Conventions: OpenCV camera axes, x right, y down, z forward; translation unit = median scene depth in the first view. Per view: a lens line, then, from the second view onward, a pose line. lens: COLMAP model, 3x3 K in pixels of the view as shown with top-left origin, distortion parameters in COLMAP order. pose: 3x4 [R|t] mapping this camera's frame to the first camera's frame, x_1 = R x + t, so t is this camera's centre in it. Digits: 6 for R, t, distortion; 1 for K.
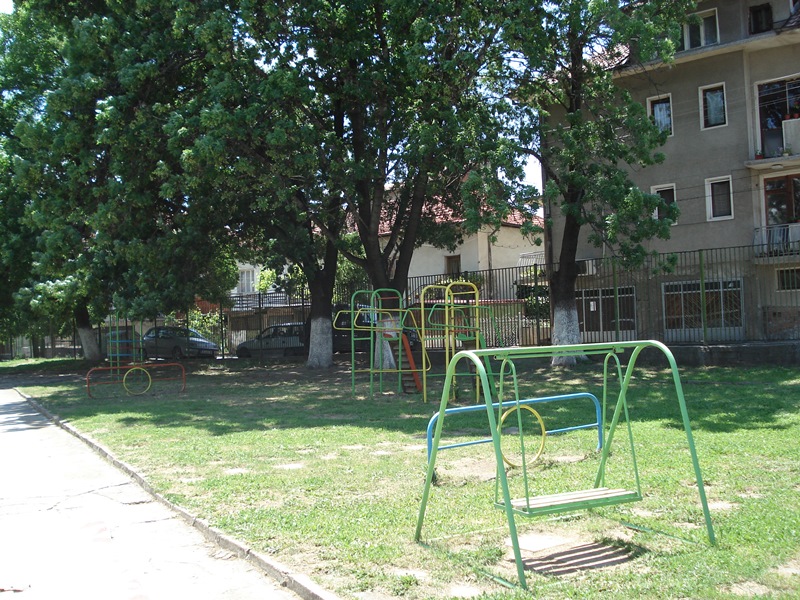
lens RADIAL K [[914.1, 0, 400.1], [0, 914.1, 290.6], [0, 0, 1]] dist [-0.085305, -0.067714]
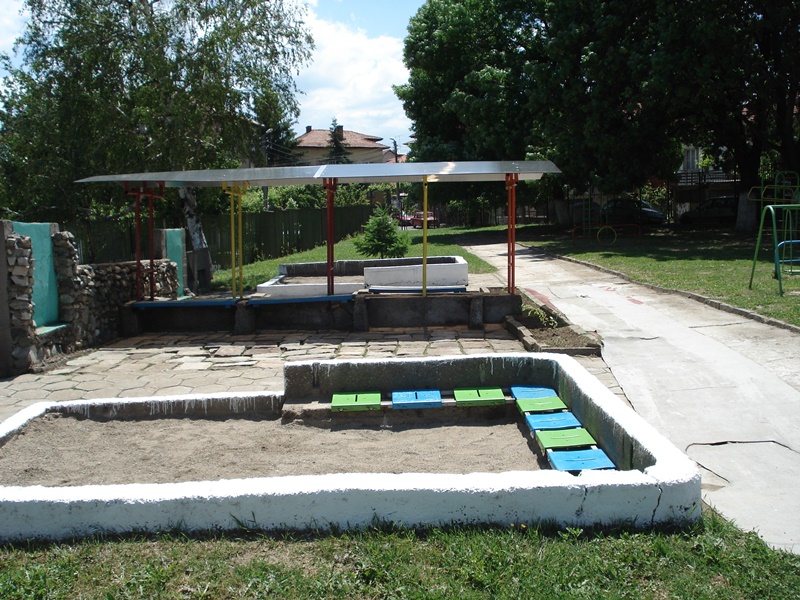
lens RADIAL K [[914.1, 0, 400.1], [0, 914.1, 290.6], [0, 0, 1]] dist [-0.085305, -0.067714]
pose [[0.886330, 0.042646, -0.461087, 0.063321], [0.021096, 0.990997, 0.132211, -0.008777], [0.462574, -0.126909, 0.877451, -0.308961]]
